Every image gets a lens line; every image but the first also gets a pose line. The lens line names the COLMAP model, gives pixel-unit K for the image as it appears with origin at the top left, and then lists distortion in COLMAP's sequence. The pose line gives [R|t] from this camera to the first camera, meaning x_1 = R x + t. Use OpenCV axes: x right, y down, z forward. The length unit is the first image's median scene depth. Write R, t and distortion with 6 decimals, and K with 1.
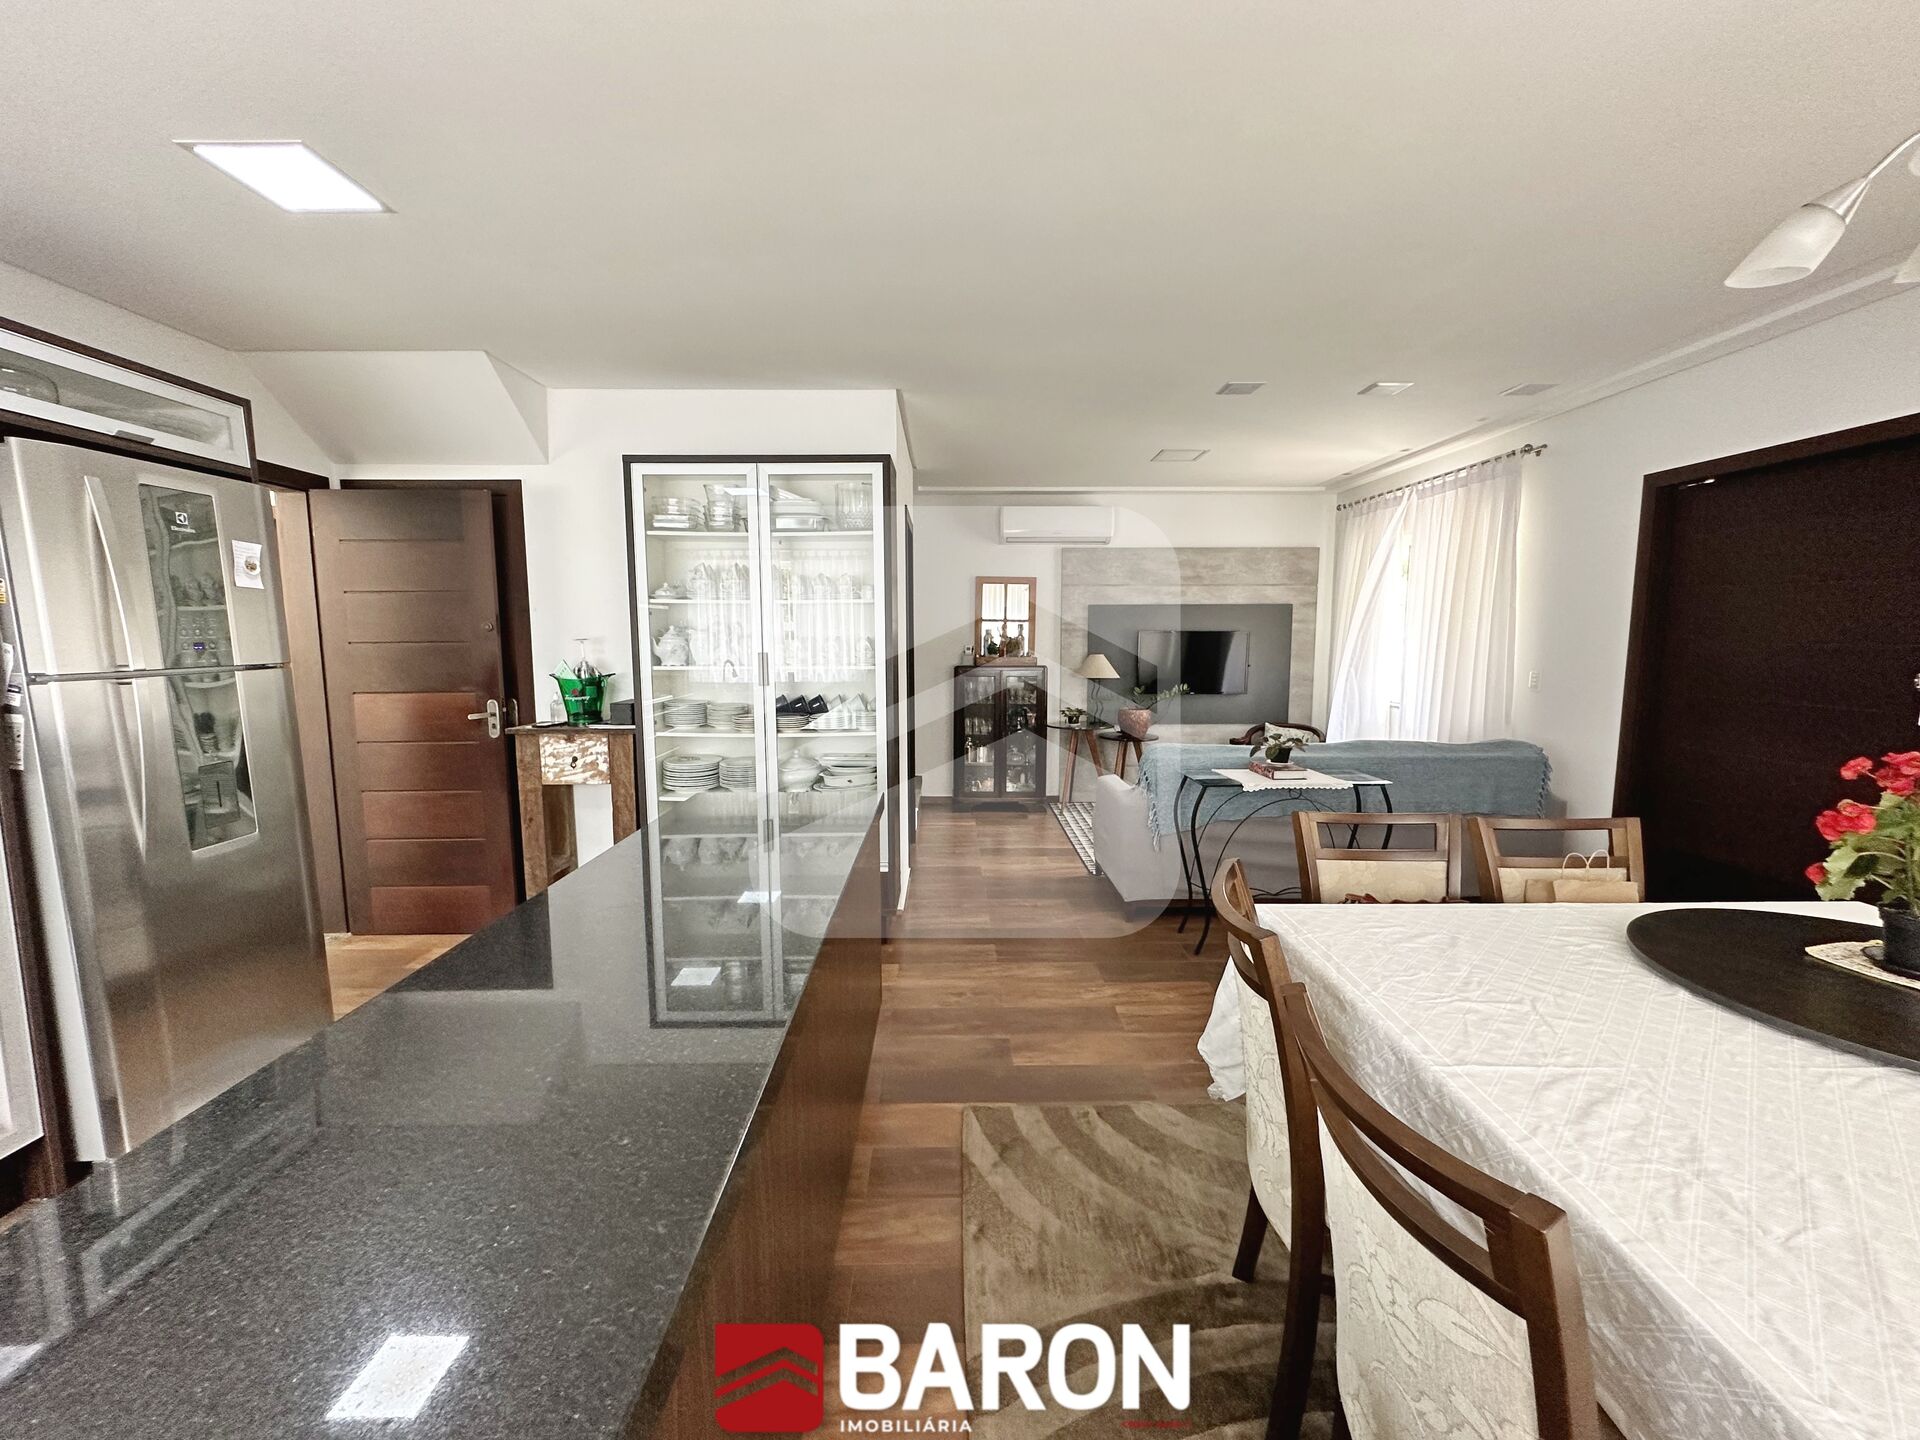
lens RADIAL K [[768.6, 0, 956.2], [0, 768.6, 718.2], [0, 0, 1]] dist [-0.001971, 0.000230]
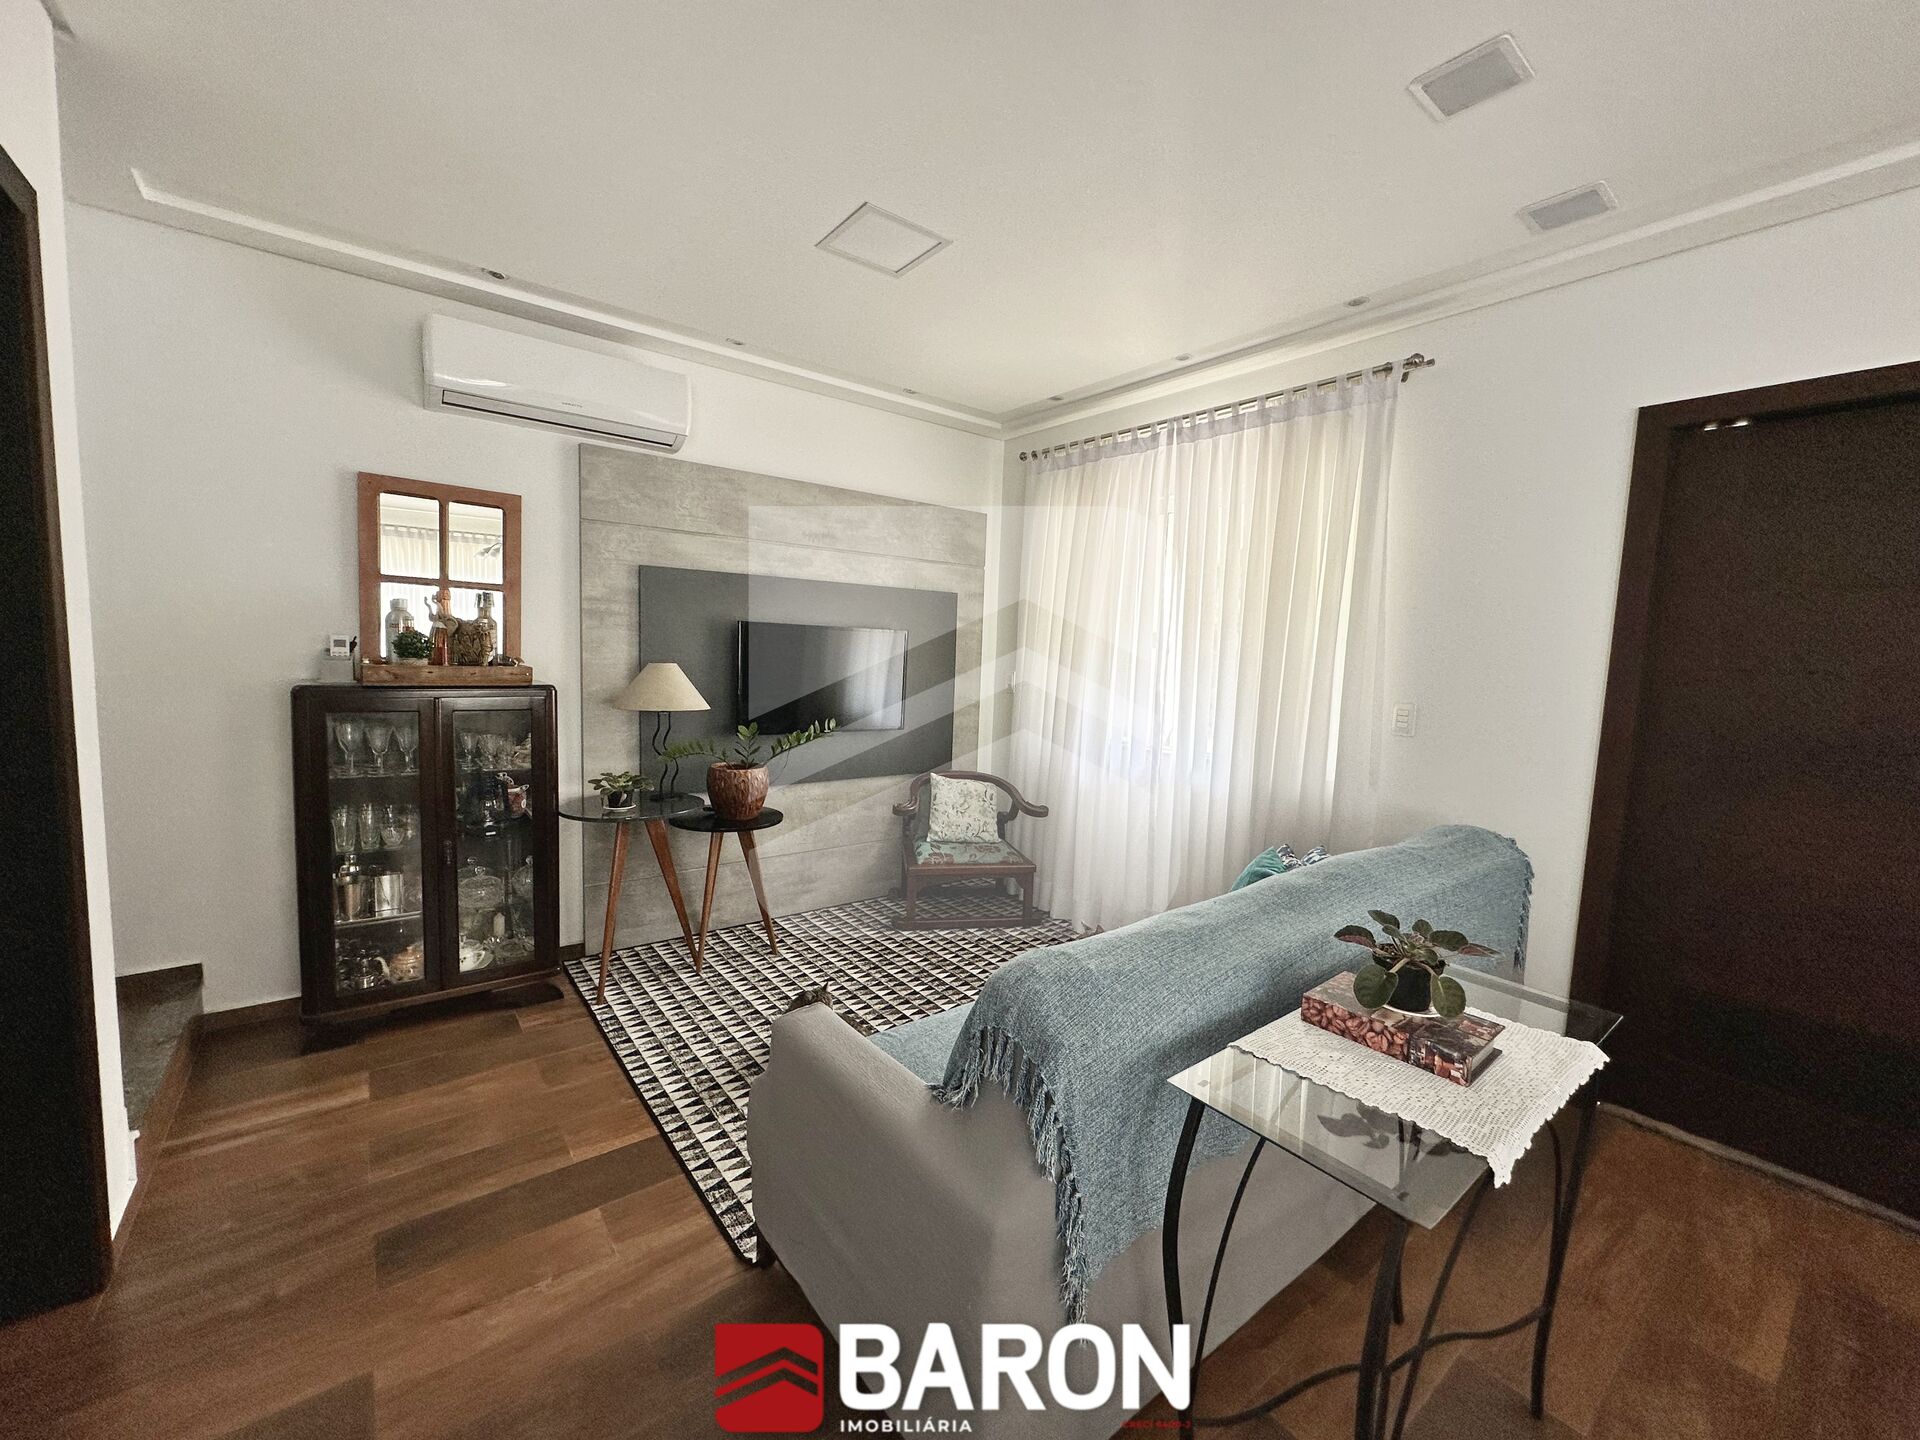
lens RADIAL K [[768.6, 0, 956.2], [0, 768.6, 718.2], [0, 0, 1]] dist [-0.001971, 0.000230]
pose [[0.791915, -0.024268, 0.610149, 0.025960], [0.028114, 0.999599, 0.003270, -0.042332], [-0.609984, 0.014564, 0.792280, 0.476222]]
